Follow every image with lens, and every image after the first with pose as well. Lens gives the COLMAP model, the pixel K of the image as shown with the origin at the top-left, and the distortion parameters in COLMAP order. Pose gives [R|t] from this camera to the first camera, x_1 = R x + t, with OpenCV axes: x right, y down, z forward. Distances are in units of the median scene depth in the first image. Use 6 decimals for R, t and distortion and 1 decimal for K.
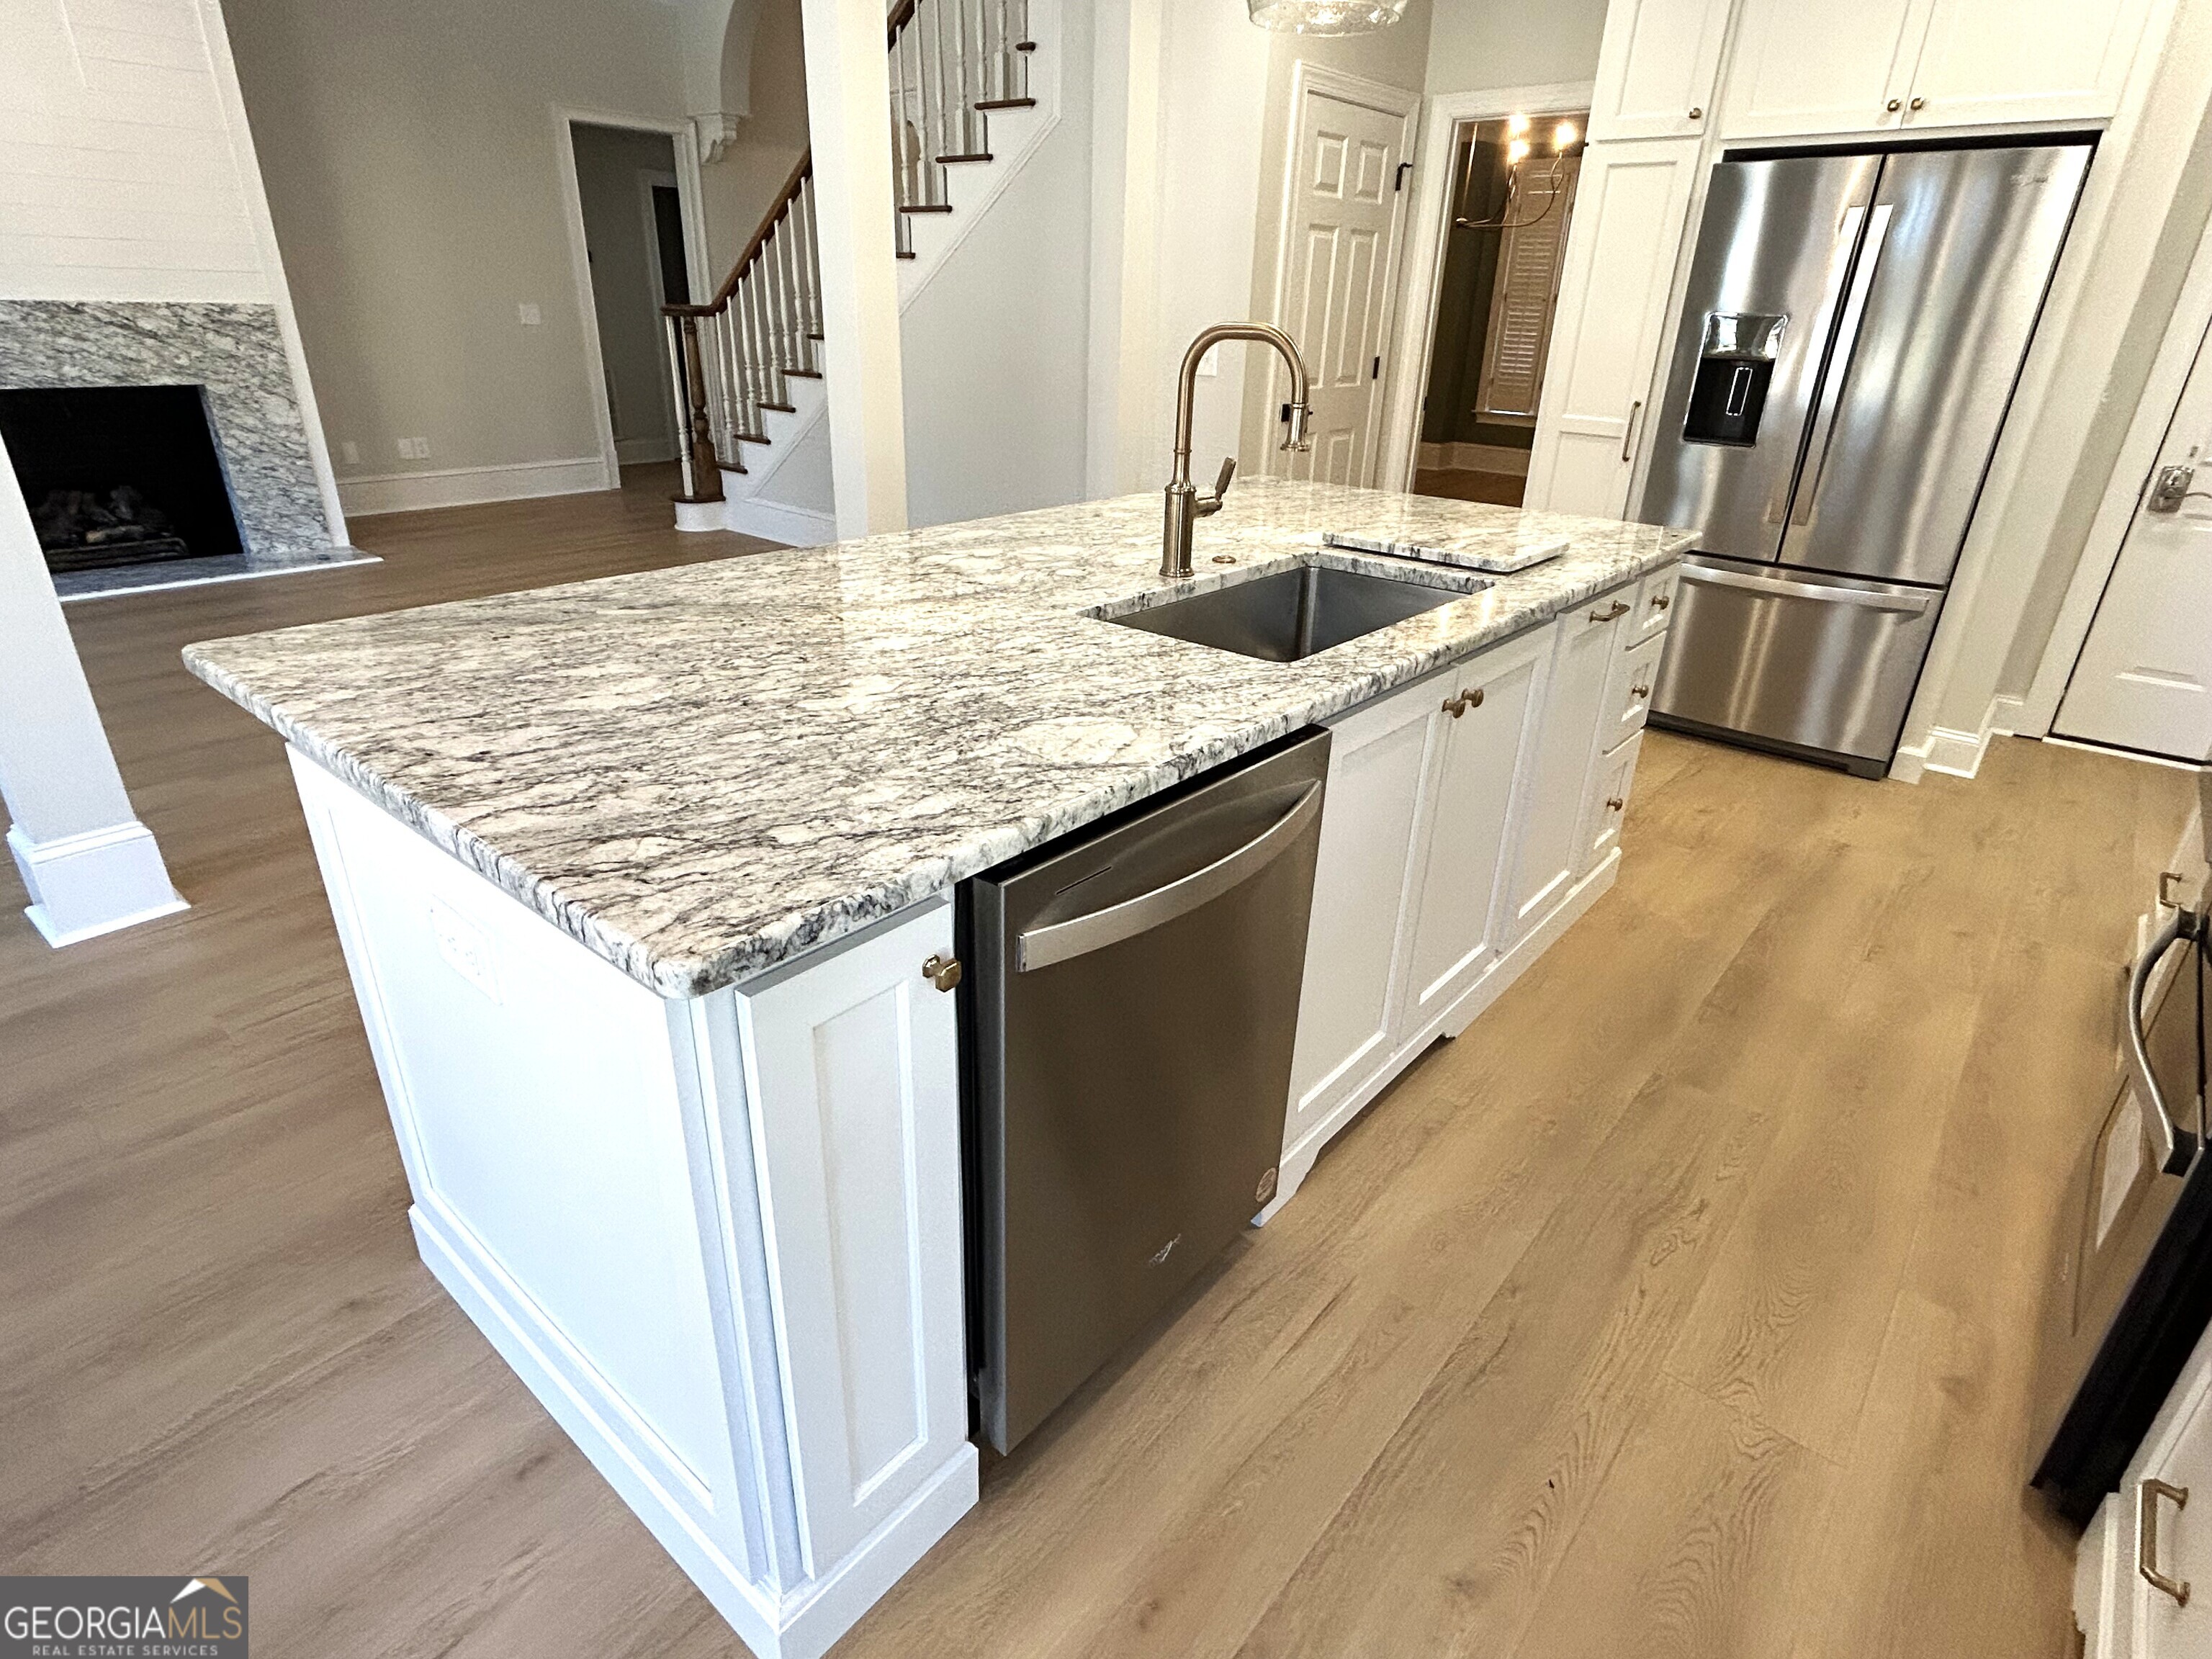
lens RADIAL K [[1160.9, 0, 1102.6], [0, 1160.9, 828.8], [0, 0, 1]] dist [-0.007928, 0.005053]
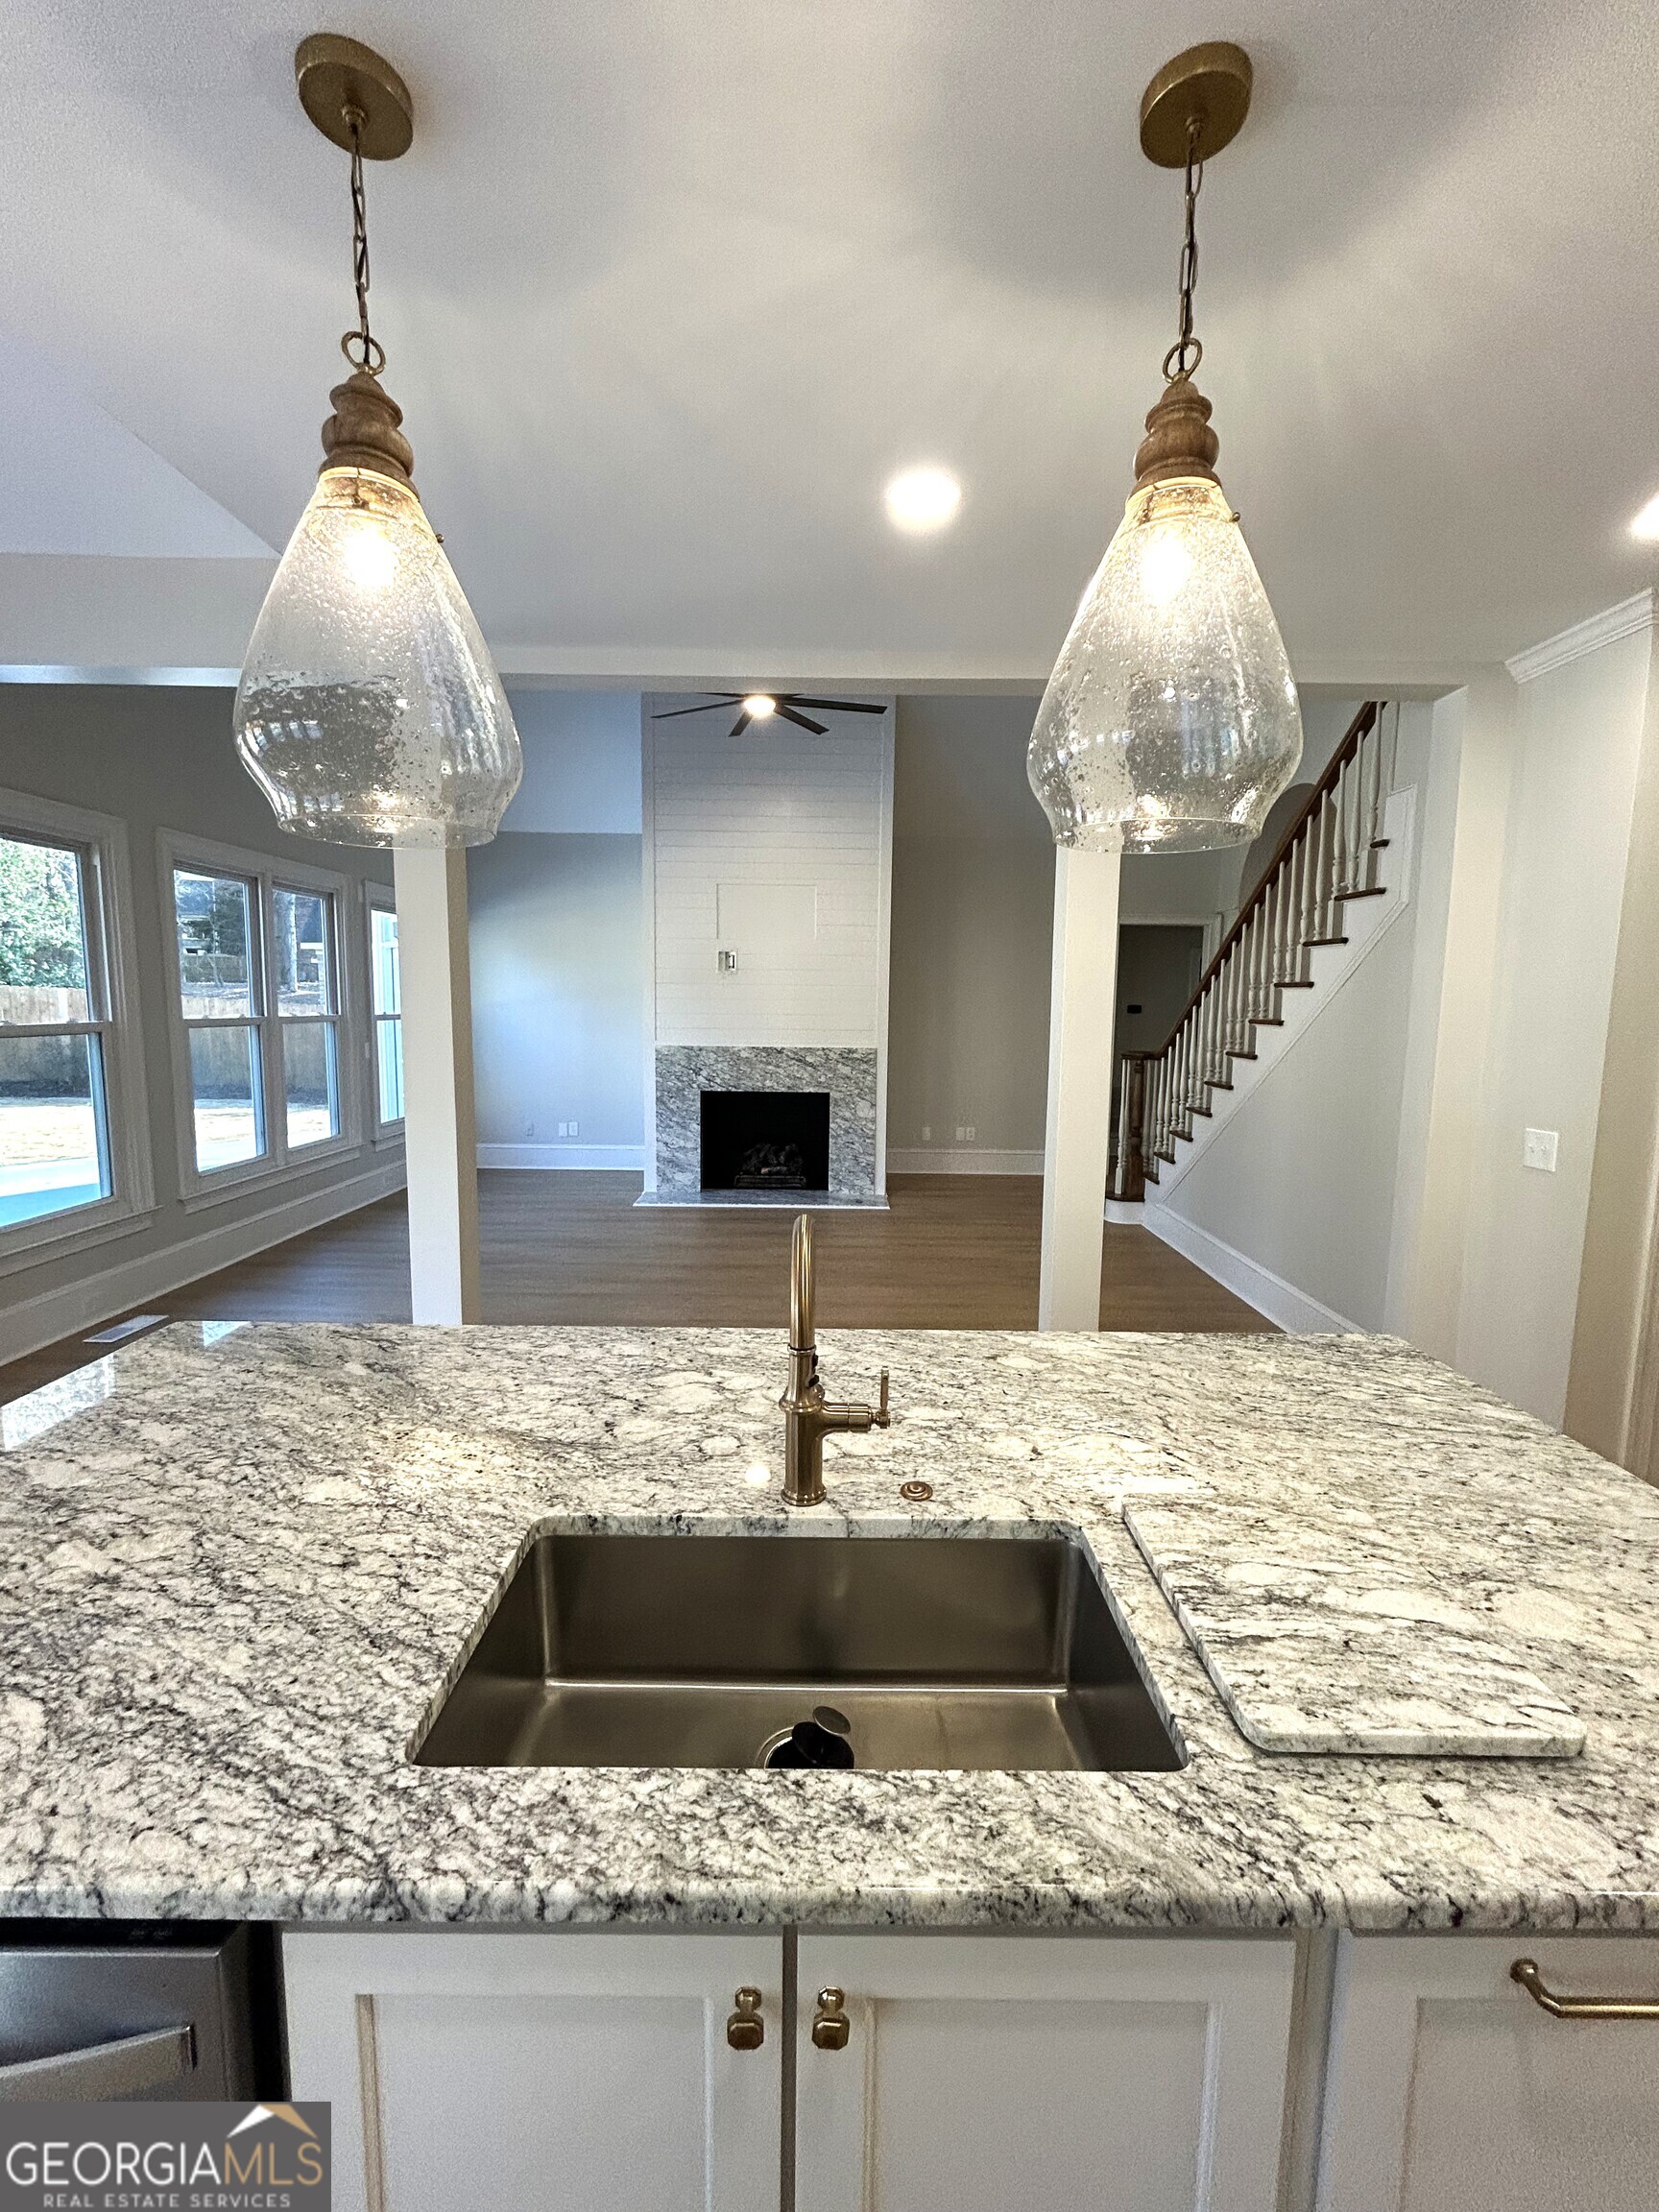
lens RADIAL K [[893.9, 0, 831.8], [0, 893.9, 1099.4], [0, 0, 1]] dist [-0.004502, 0.002026]
pose [[0.651258, 0.064689, -0.756094, 0.284525], [-0.310864, 0.931665, -0.188051, -0.199810], [0.692262, 0.357512, 0.626864, 0.301352]]
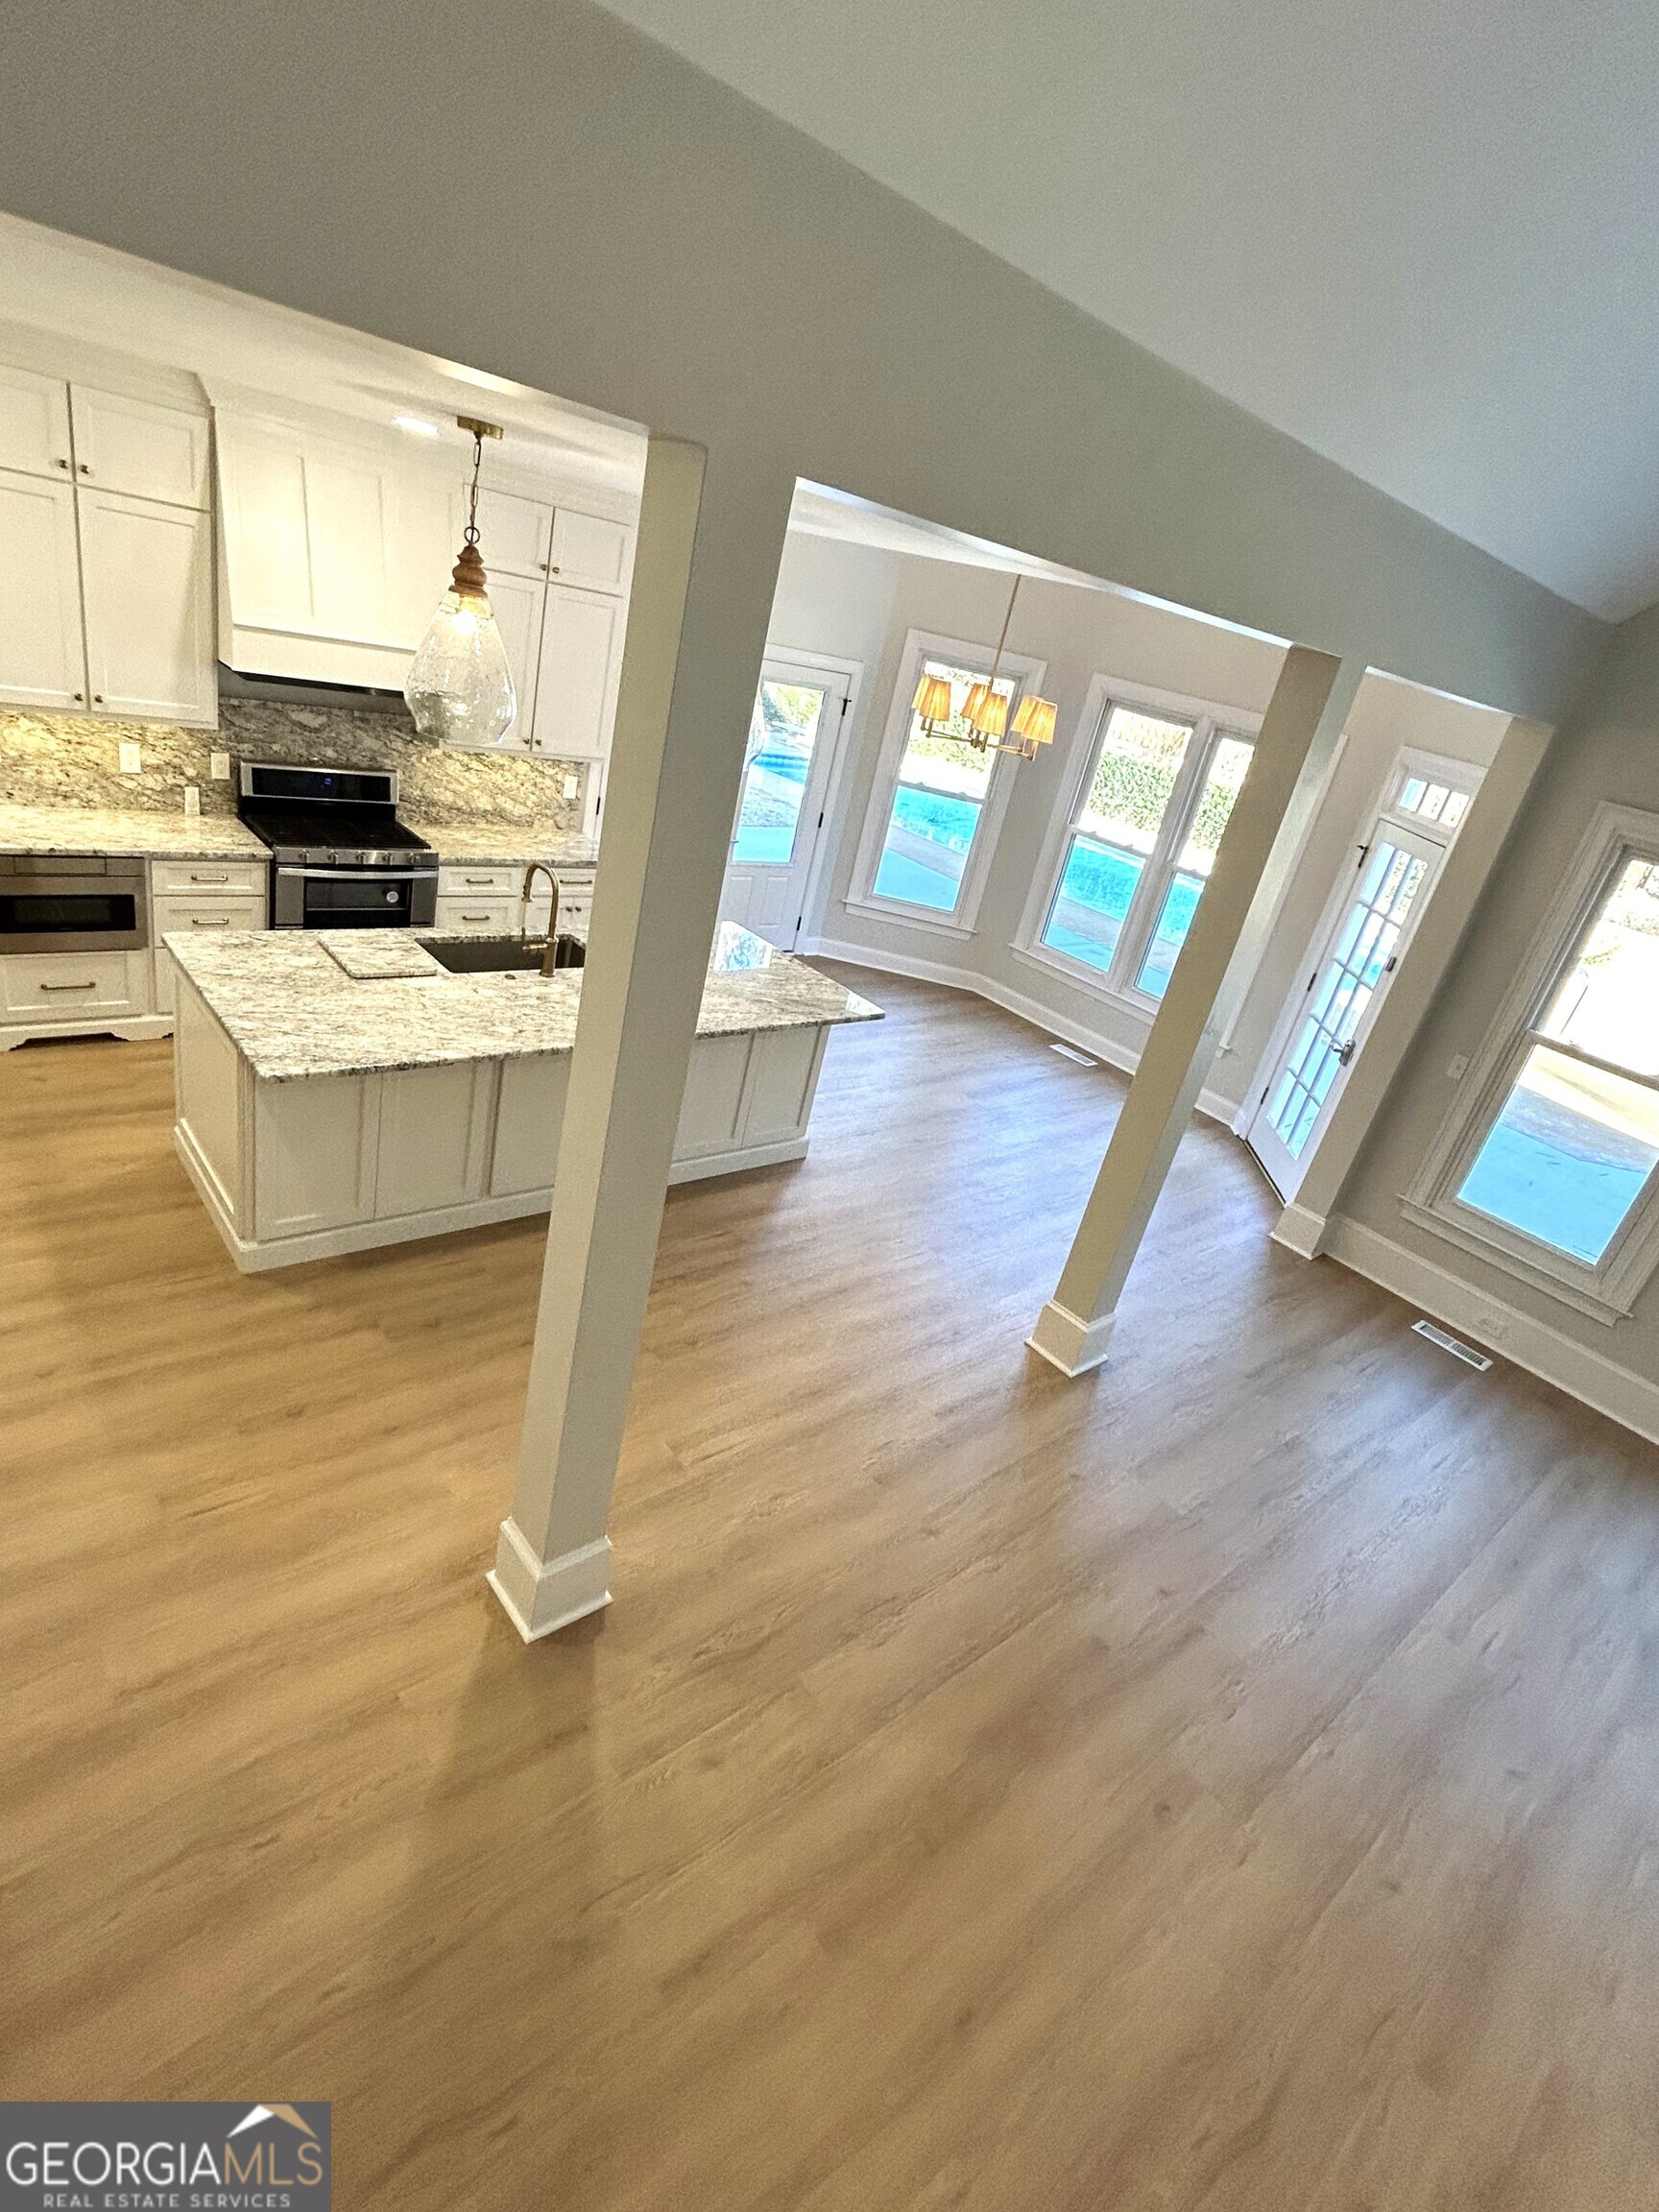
lens RADIAL K [[1093.5, 0, 832.6], [0, 1093.5, 1101.9], [0, 0, 1]] dist [-0.002088, -0.002041]
pose [[-0.959188, -0.280122, 0.038589, -0.339972], [-0.156742, 0.640302, 0.751961, -0.960355], [-0.235350, 0.715224, -0.658077, 1.347081]]
